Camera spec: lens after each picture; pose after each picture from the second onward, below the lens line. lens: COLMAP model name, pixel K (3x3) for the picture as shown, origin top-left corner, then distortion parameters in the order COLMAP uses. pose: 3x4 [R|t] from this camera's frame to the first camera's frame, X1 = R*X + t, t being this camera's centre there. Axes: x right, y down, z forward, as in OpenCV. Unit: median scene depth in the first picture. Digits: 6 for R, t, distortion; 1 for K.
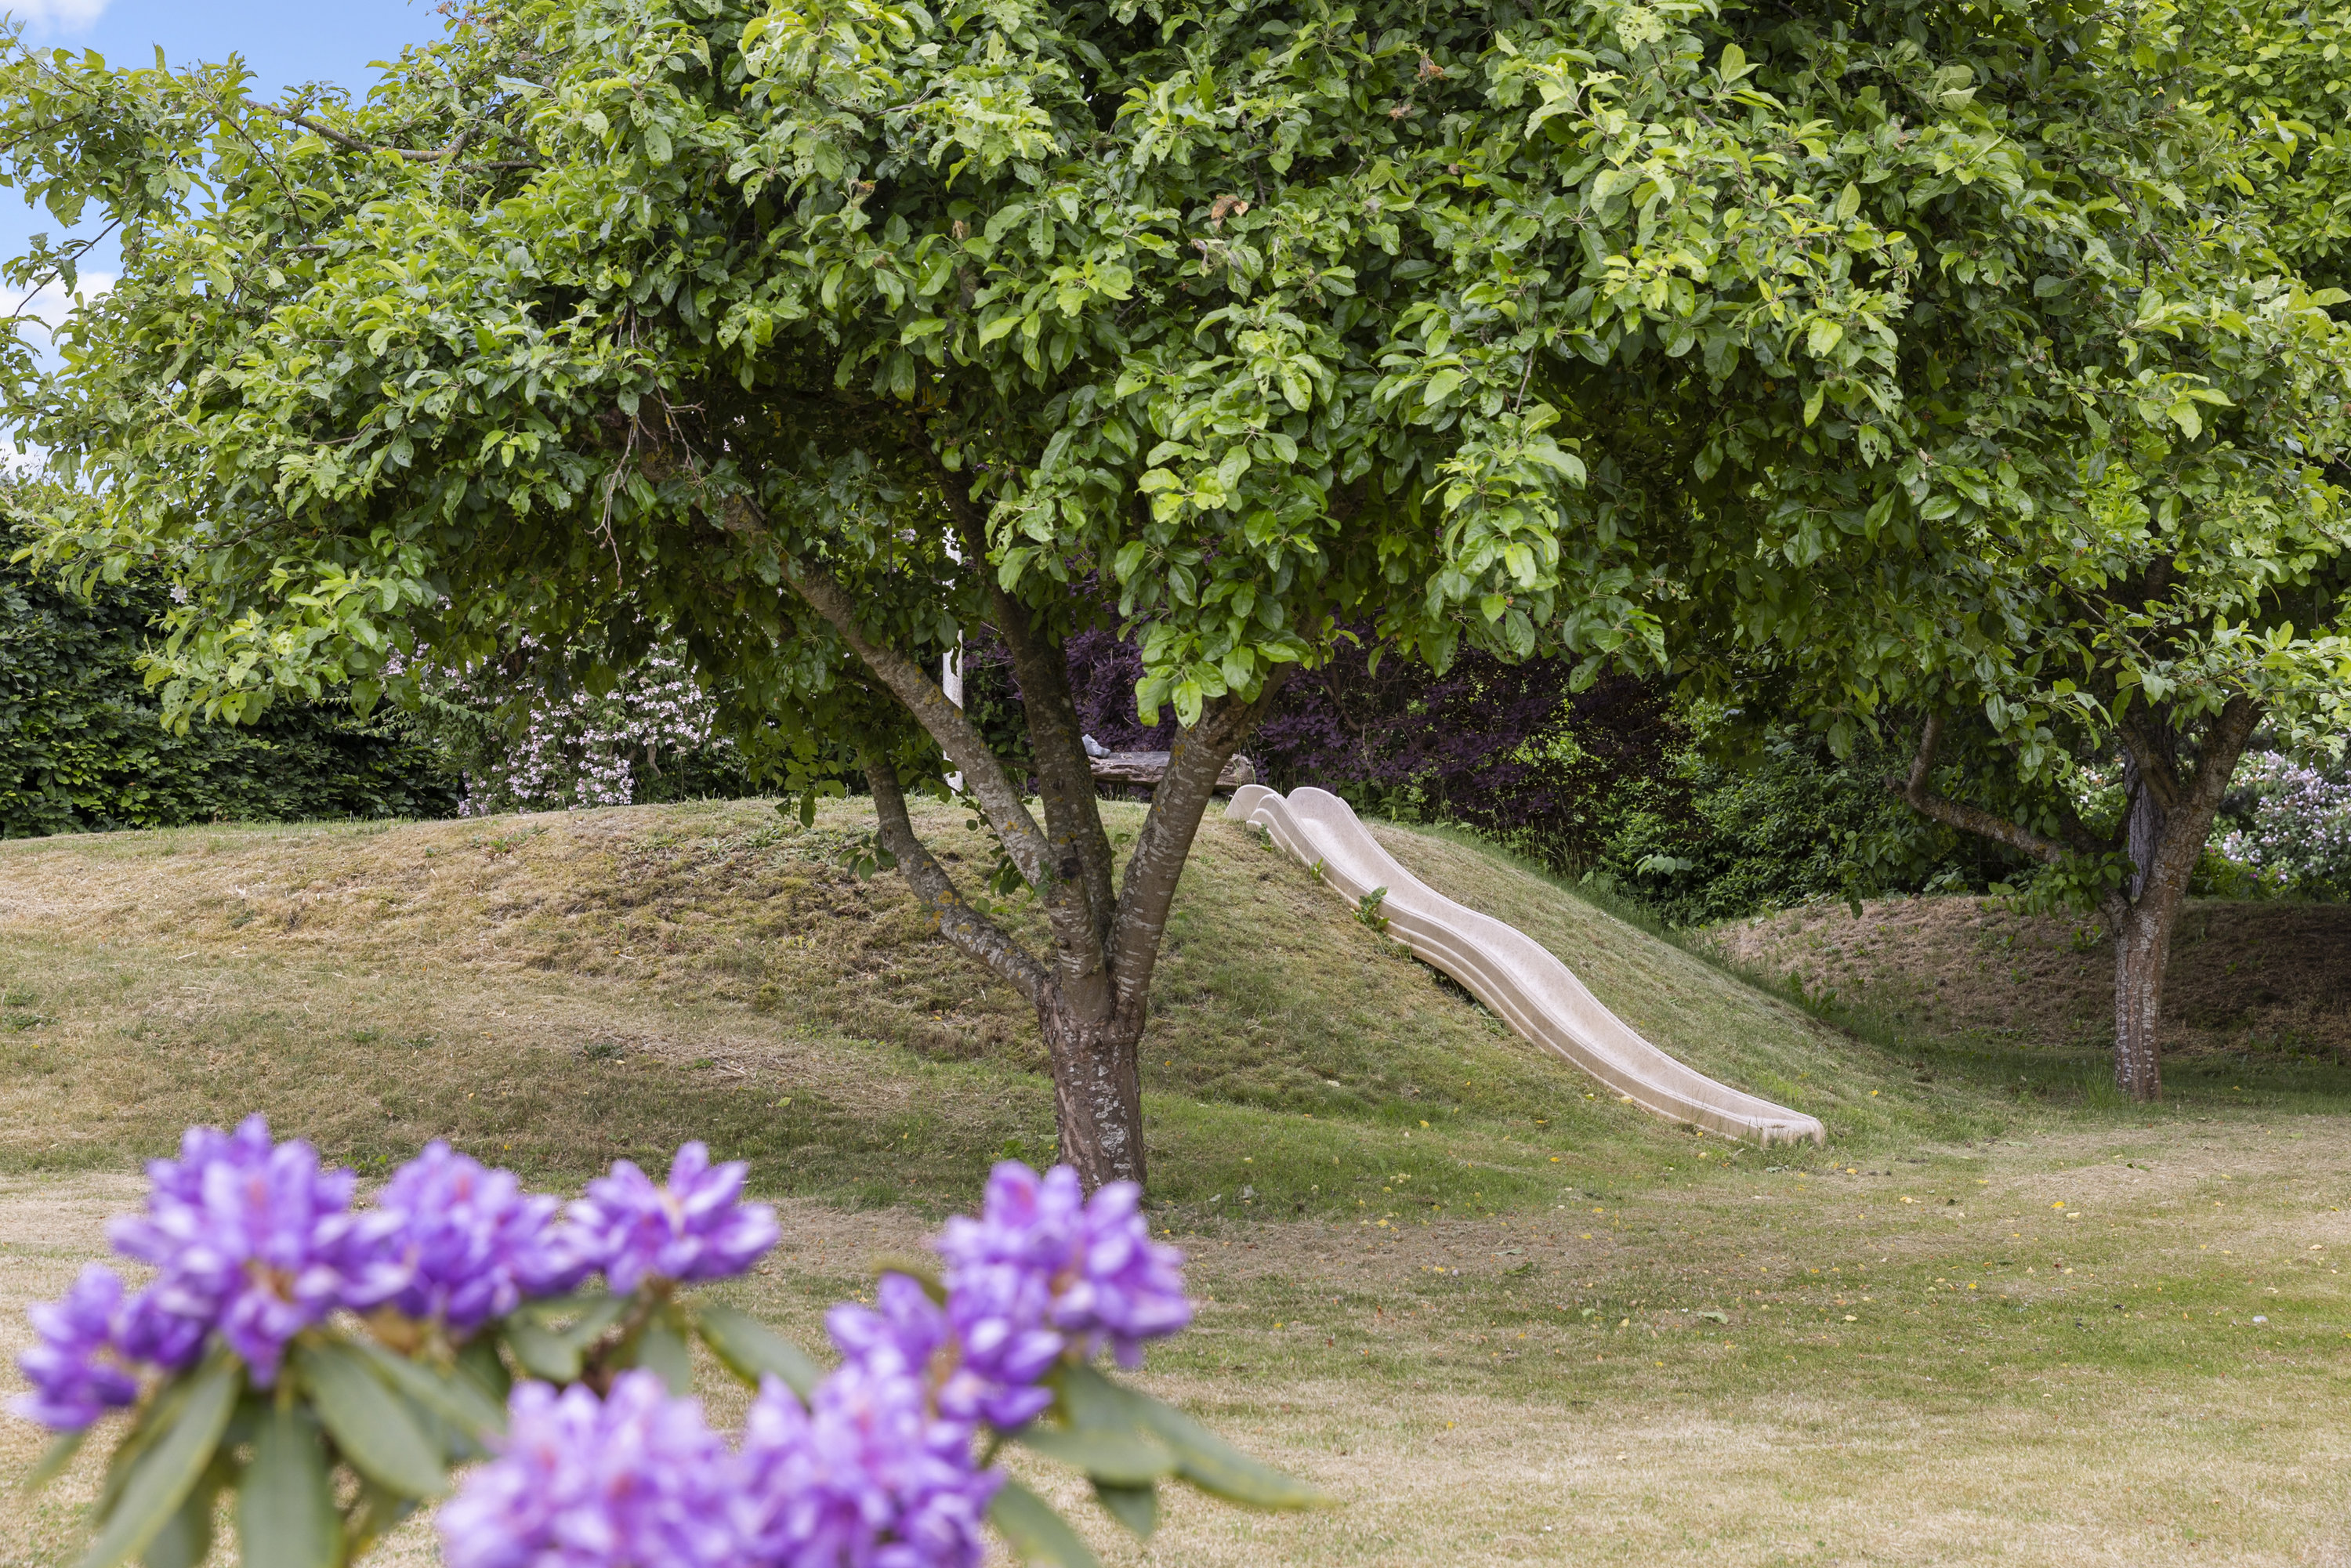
lens RADIAL K [[3345.2, 0, 1159.3], [0, 3345.2, 774.8], [0, 0, 1]] dist [0.000936, 0.000000]
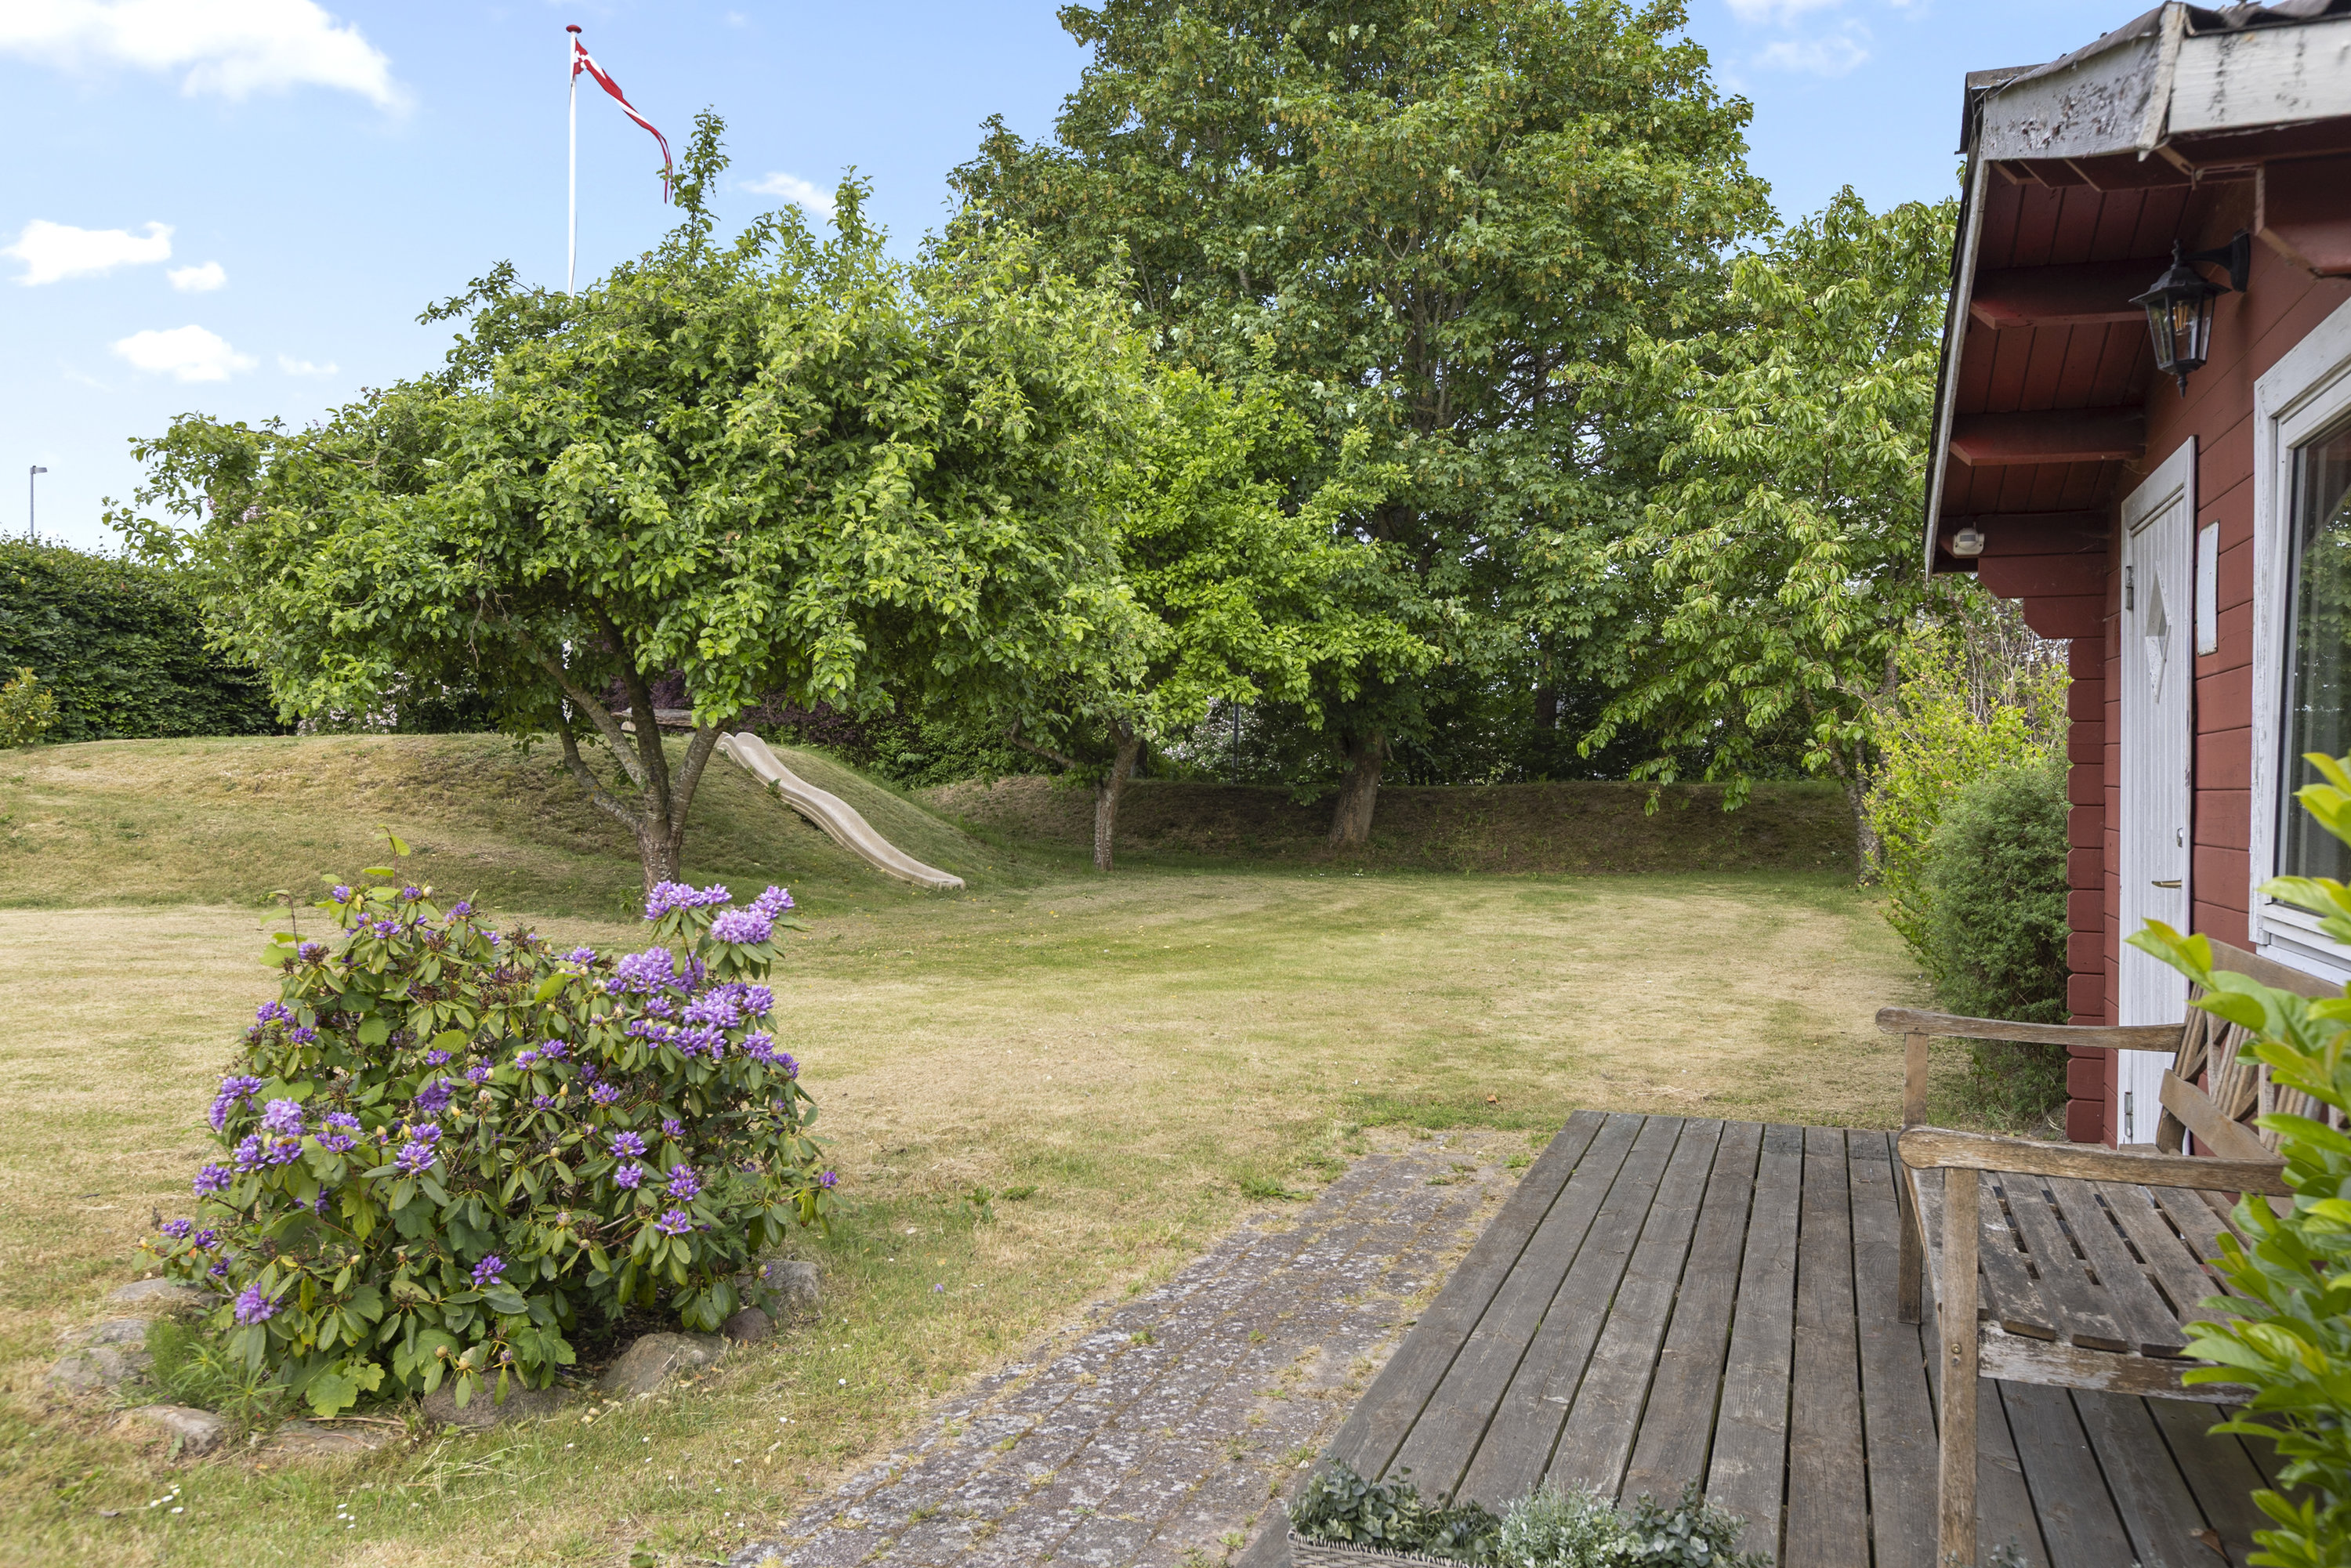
lens RADIAL K [[1801.2, 0, 1165.2], [0, 1801.2, 779.8], [0, 0, 1]] dist [0.004724, 0.001408]
pose [[0.959115, 0.012847, 0.282726, -0.049095], [-0.026309, 0.998691, 0.043868, -0.046444], [-0.281793, -0.049512, 0.958197, -0.448608]]
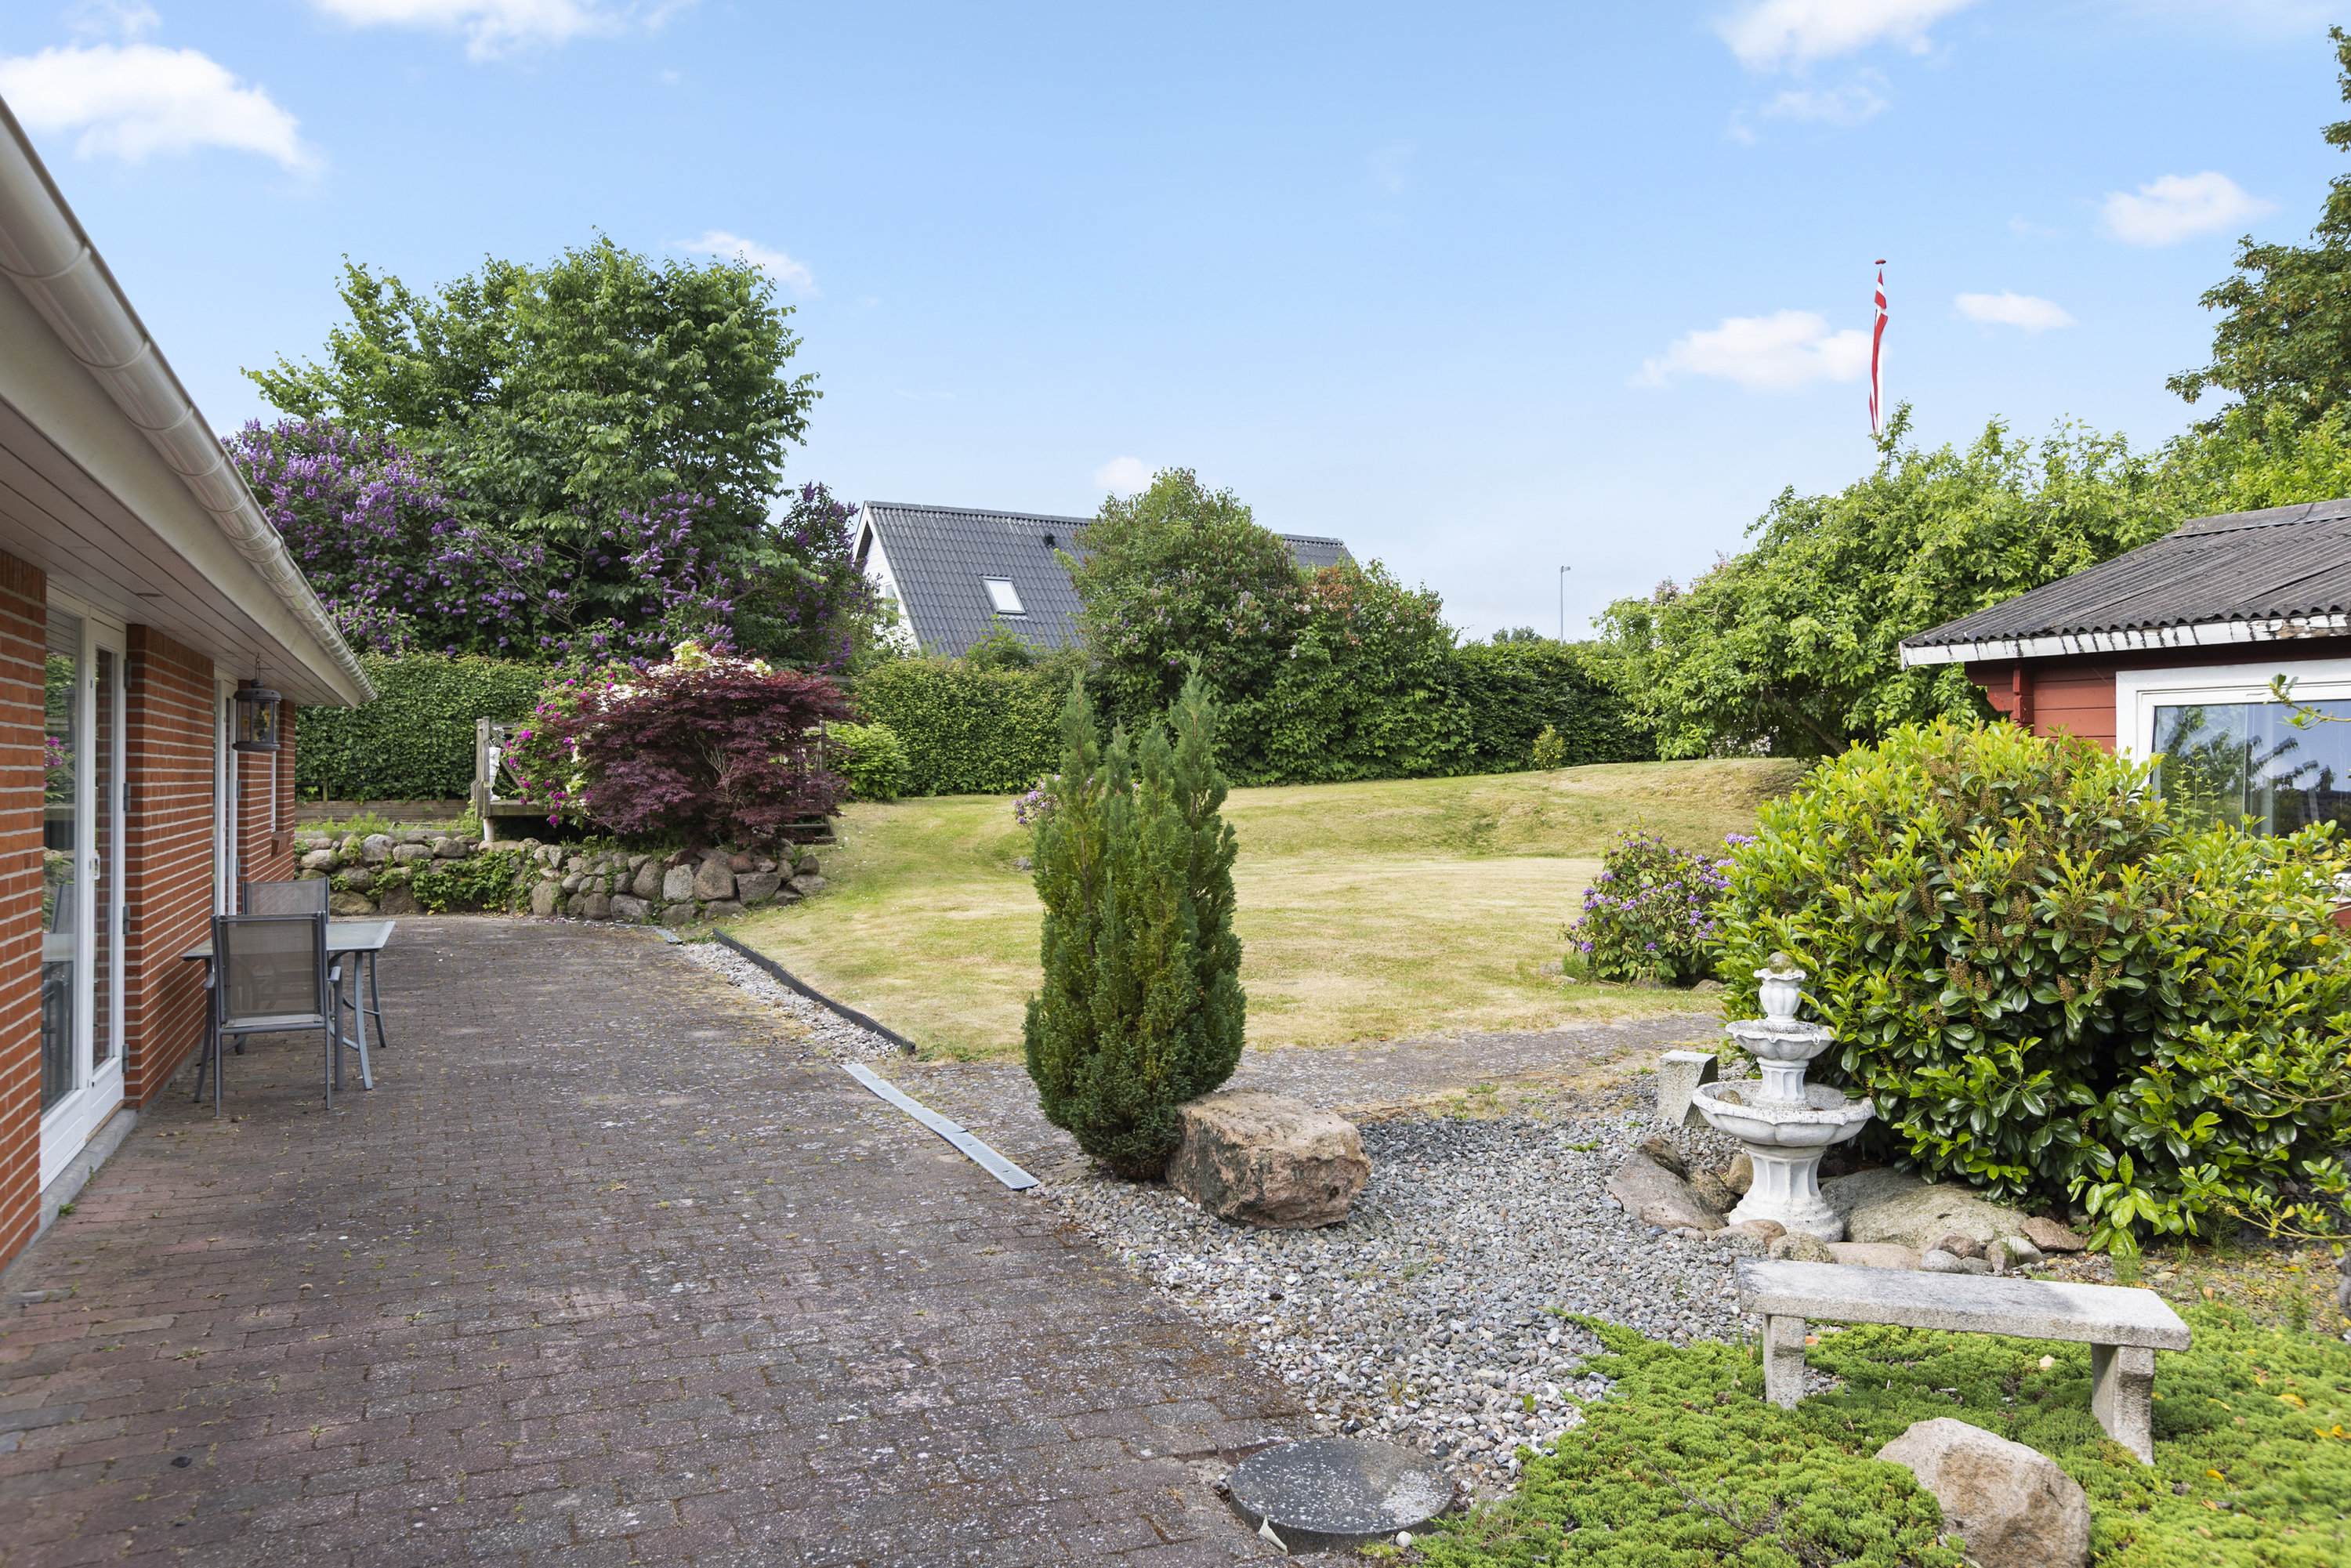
lens RADIAL K [[1650.6, 0, 1166.7], [0, 1650.6, 788.0], [0, 0, 1]] dist [0.012348, -0.003011]
pose [[0.871153, 0.015650, -0.490762, 0.246190], [0.011896, 0.998526, 0.052958, -0.107933], [0.490868, -0.051973, 0.869683, -1.376999]]
